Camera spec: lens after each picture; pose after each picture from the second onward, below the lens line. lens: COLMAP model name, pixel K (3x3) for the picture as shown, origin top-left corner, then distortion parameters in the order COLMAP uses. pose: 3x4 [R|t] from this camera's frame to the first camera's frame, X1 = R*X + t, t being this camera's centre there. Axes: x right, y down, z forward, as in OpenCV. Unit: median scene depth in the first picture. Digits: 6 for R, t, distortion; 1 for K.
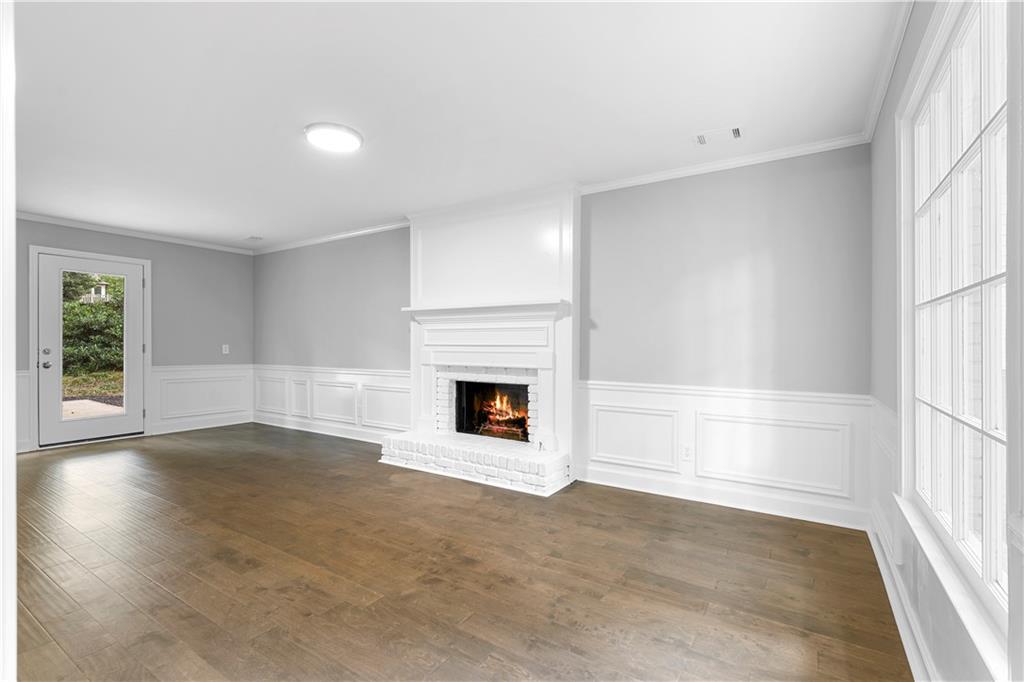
lens RADIAL K [[462.7, 0, 518.3], [0, 462.7, 342.1], [0, 0, 1]] dist [-0.005713, 0.000301]
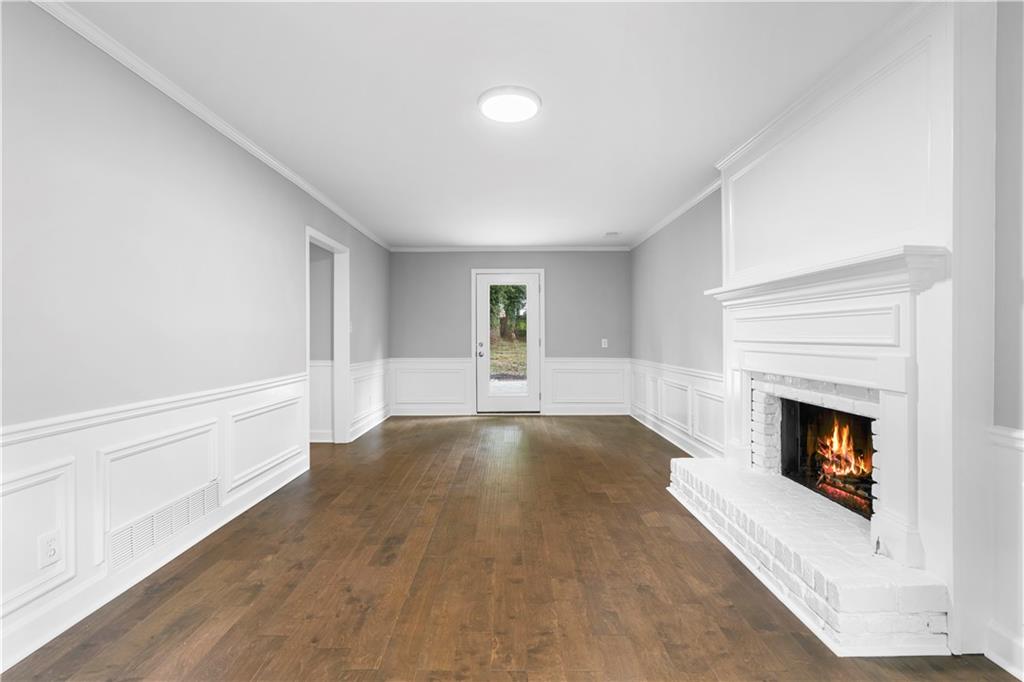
lens RADIAL K [[468.6, 0, 499.3], [0, 468.6, 332.1], [0, 0, 1]] dist [-0.008297, 0.000707]
pose [[0.544302, -0.011958, -0.838804, 0.241274], [0.008236, 0.999926, -0.008911, -0.004627], [0.838849, -0.002058, 0.544360, 0.368756]]
